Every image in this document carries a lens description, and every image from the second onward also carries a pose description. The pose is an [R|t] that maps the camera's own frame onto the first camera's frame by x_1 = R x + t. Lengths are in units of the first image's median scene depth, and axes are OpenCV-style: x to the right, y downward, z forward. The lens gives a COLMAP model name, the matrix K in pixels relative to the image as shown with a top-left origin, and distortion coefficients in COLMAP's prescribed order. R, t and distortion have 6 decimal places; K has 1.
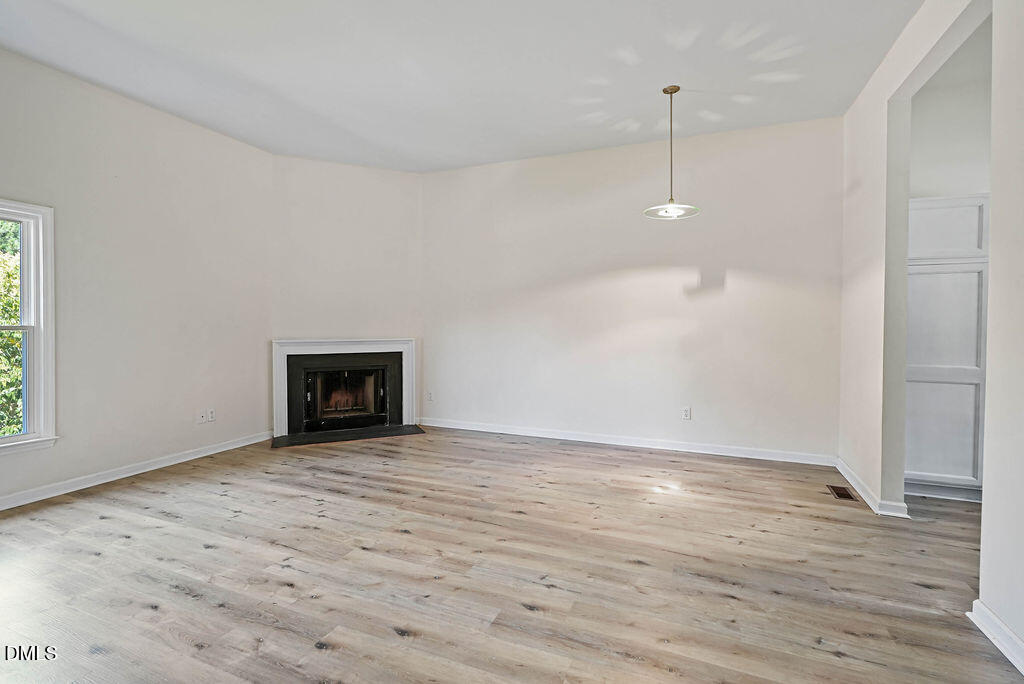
lens RADIAL K [[475.6, 0, 511.5], [0, 475.6, 333.5], [0, 0, 1]] dist [-0.003933, 0.000987]
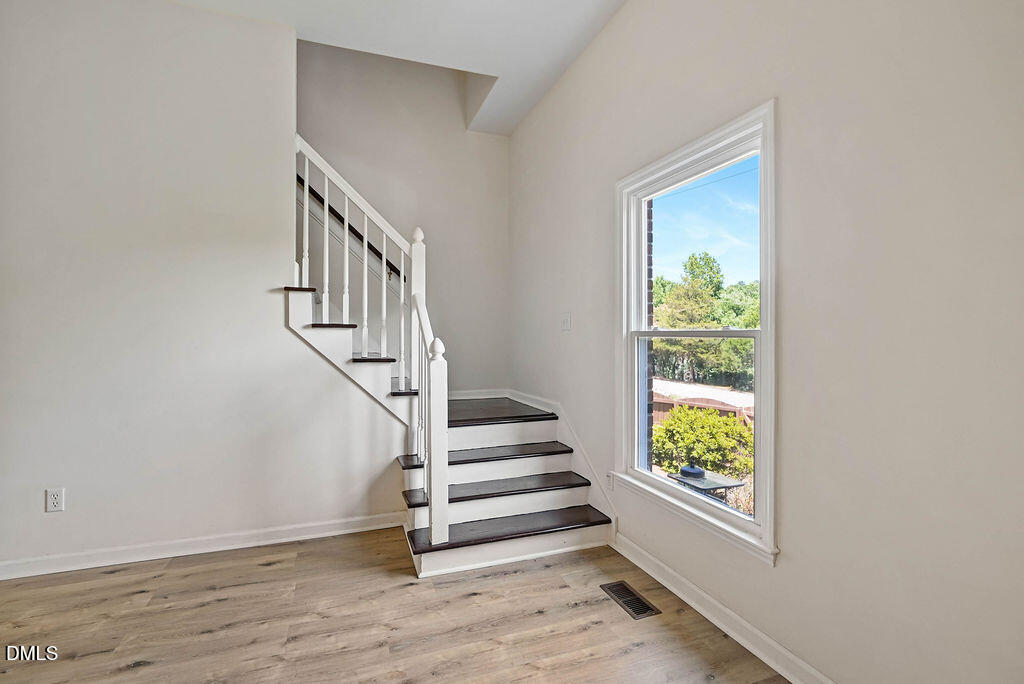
lens RADIAL K [[475.6, 0, 511.5], [0, 475.6, 333.5], [0, 0, 1]] dist [-0.003933, 0.000987]
pose [[-0.740688, -0.008321, -0.671798, -0.399998], [-0.015269, 0.999874, 0.004451, -0.010474], [0.671676, 0.013554, -0.740721, 1.155483]]
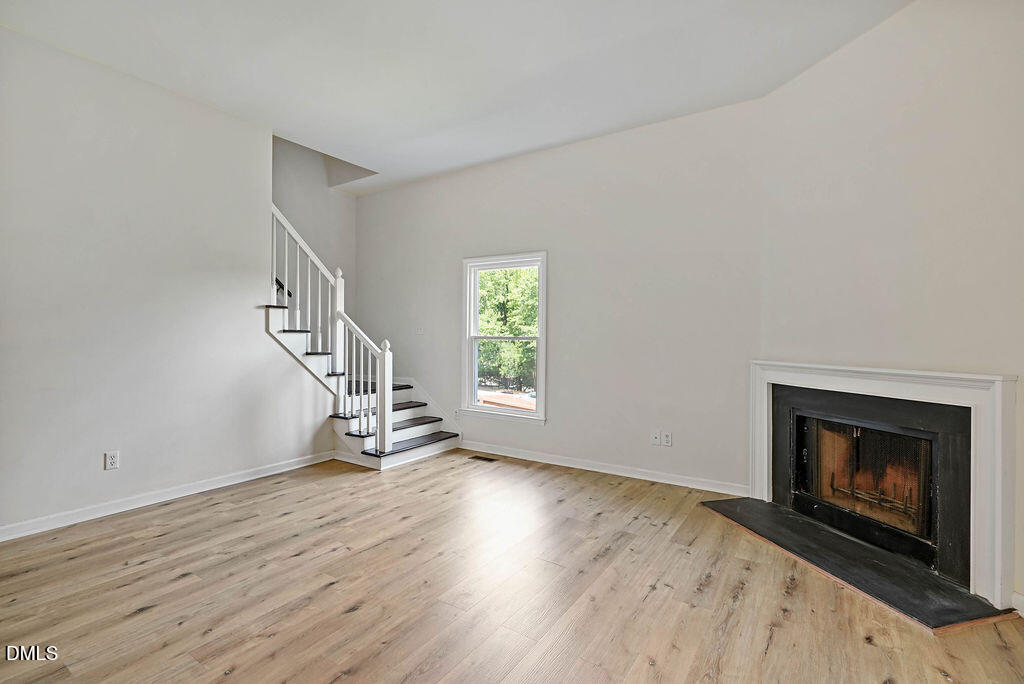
lens RADIAL K [[475.6, 0, 511.5], [0, 475.6, 333.5], [0, 0, 1]] dist [-0.003933, 0.000987]
pose [[-0.196586, -0.008387, -0.980451, 0.387639], [-0.026411, 0.999646, -0.003256, -0.020171], [0.980131, 0.025254, -0.196738, 1.141262]]
